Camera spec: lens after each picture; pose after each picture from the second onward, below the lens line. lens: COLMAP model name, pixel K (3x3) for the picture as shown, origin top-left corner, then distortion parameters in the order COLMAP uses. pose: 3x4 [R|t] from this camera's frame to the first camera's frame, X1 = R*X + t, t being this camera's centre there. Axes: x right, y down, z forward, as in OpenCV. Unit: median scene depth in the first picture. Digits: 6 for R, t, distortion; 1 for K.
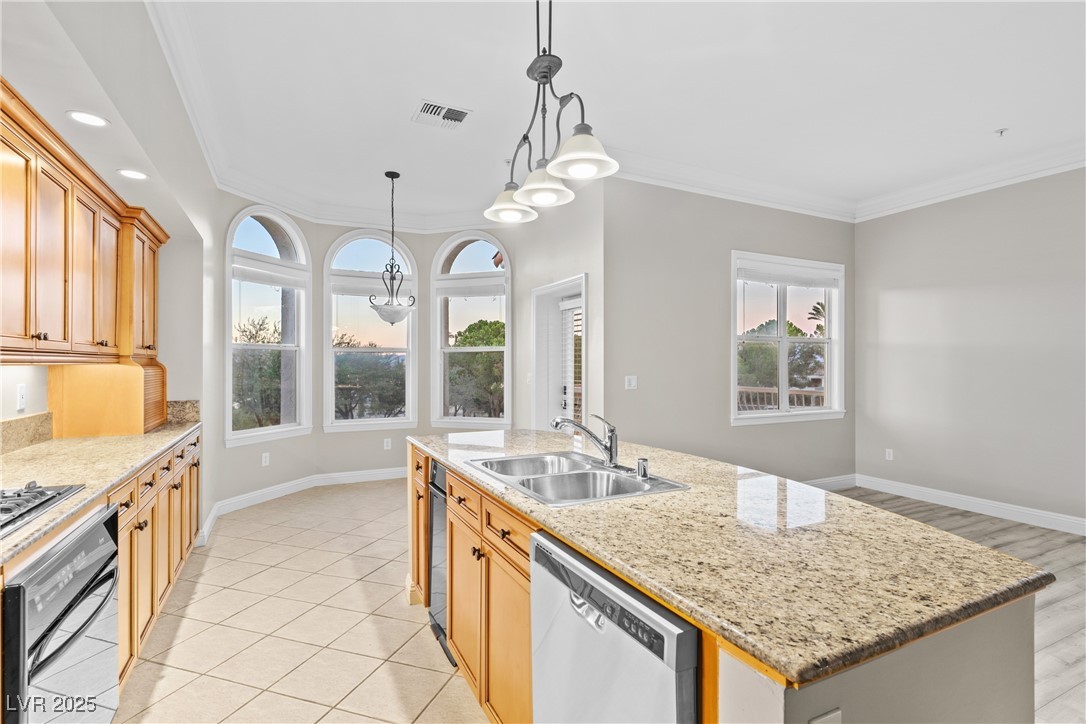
lens RADIAL K [[519.5, 0, 544.6], [0, 519.5, 362.3], [0, 0, 1]] dist [0.002962, -0.000876]
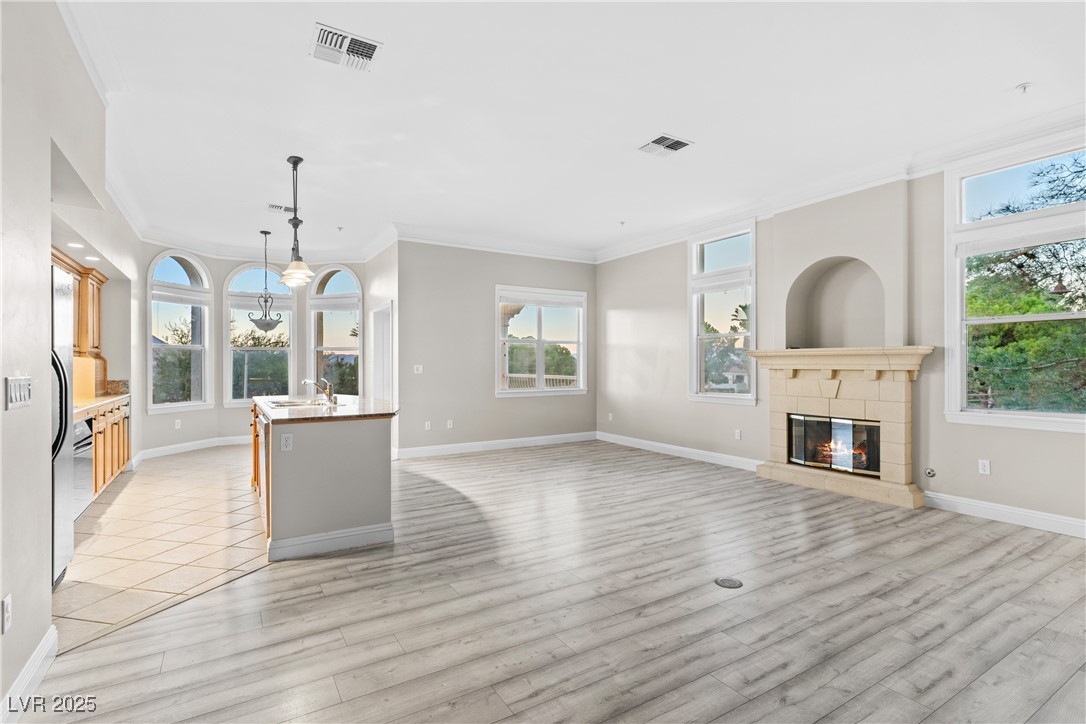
lens RADIAL K [[519.5, 0, 546.8], [0, 519.5, 361.8], [0, 0, 1]] dist [0.002962, -0.000876]
pose [[0.995750, -0.002336, 0.092071, 0.338902], [0.002270, 0.999997, 0.000823, 0.012571], [-0.092072, -0.000610, 0.995752, -0.514689]]
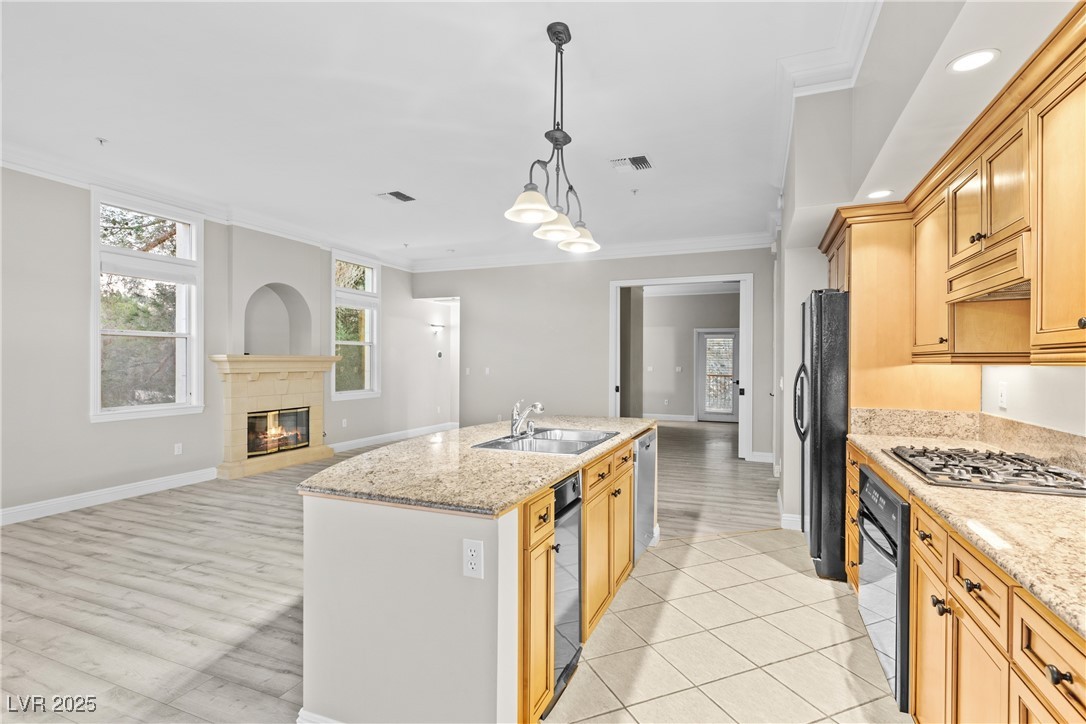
lens RADIAL K [[519.5, 0, 545.4], [0, 519.5, 363.0], [0, 0, 1]] dist [0.002962, -0.000876]
pose [[-0.656841, -0.005586, 0.754008, -0.380824], [-0.007343, 0.999973, 0.001011, 0.001782], [-0.753993, -0.004872, -0.656864, 0.737677]]
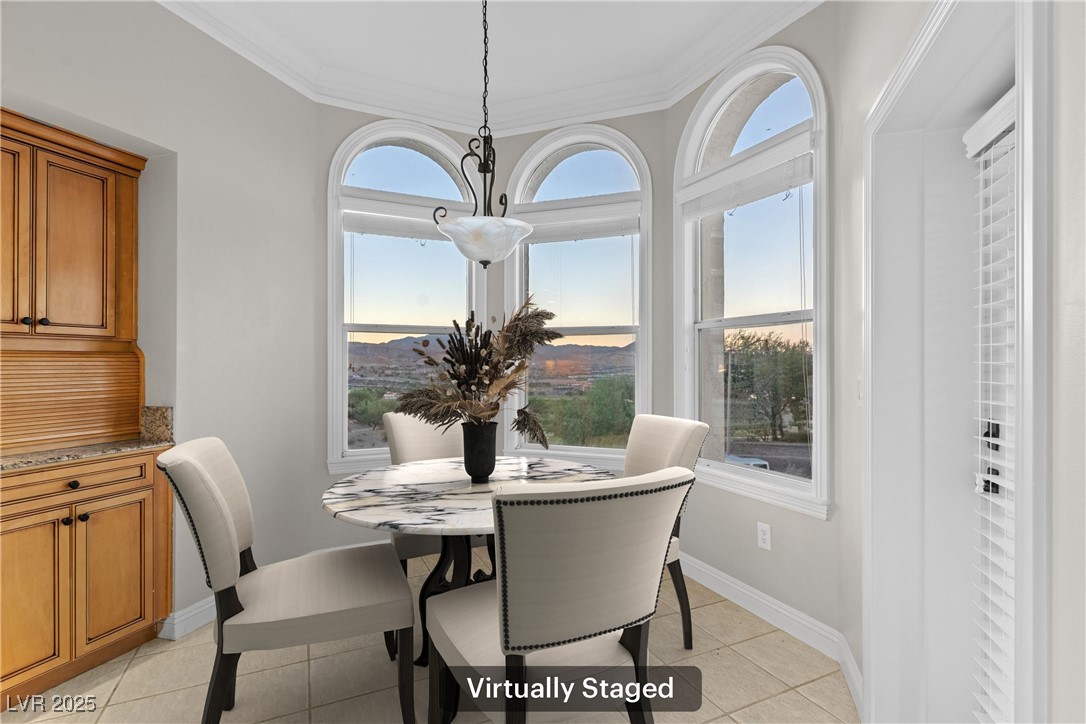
lens RADIAL K [[524.6, 0, 539.7], [0, 524.6, 363.0], [0, 0, 1]] dist [0.001411, 0.000360]
pose [[0.691831, 0.000002, -0.722060, 0.077994], [0.001211, 0.999999, 0.001163, 0.013041], [0.722059, -0.001679, 0.691830, 0.629023]]
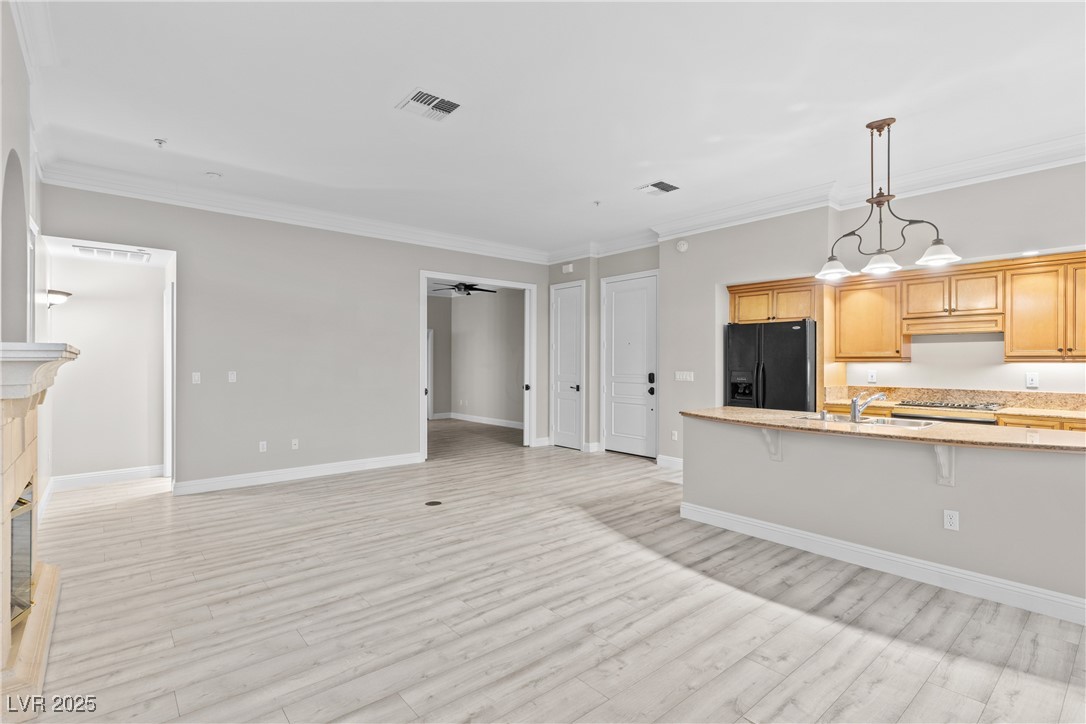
lens RADIAL K [[519.5, 0, 547.0], [0, 519.5, 363.4], [0, 0, 1]] dist [0.002962, -0.000876]
pose [[-0.969708, -0.001925, -0.244259, 0.615013], [-0.001934, 0.999998, -0.000203, 0.003950], [0.244259, 0.000276, -0.969710, 0.965662]]
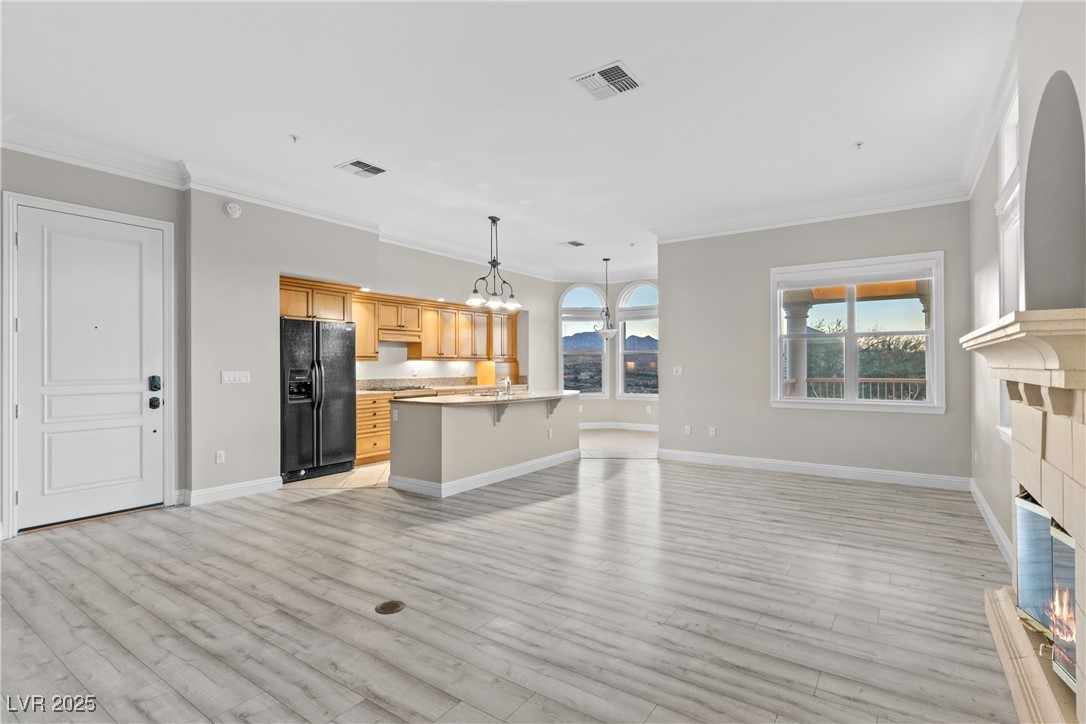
lens RADIAL K [[519.5, 0, 545.0], [0, 519.5, 364.7], [0, 0, 1]] dist [0.002962, -0.000876]
pose [[0.480673, -0.002444, -0.876897, 1.108685], [0.006480, 0.999979, 0.000765, 0.012902], [0.876876, -0.006050, 0.480678, -0.085627]]
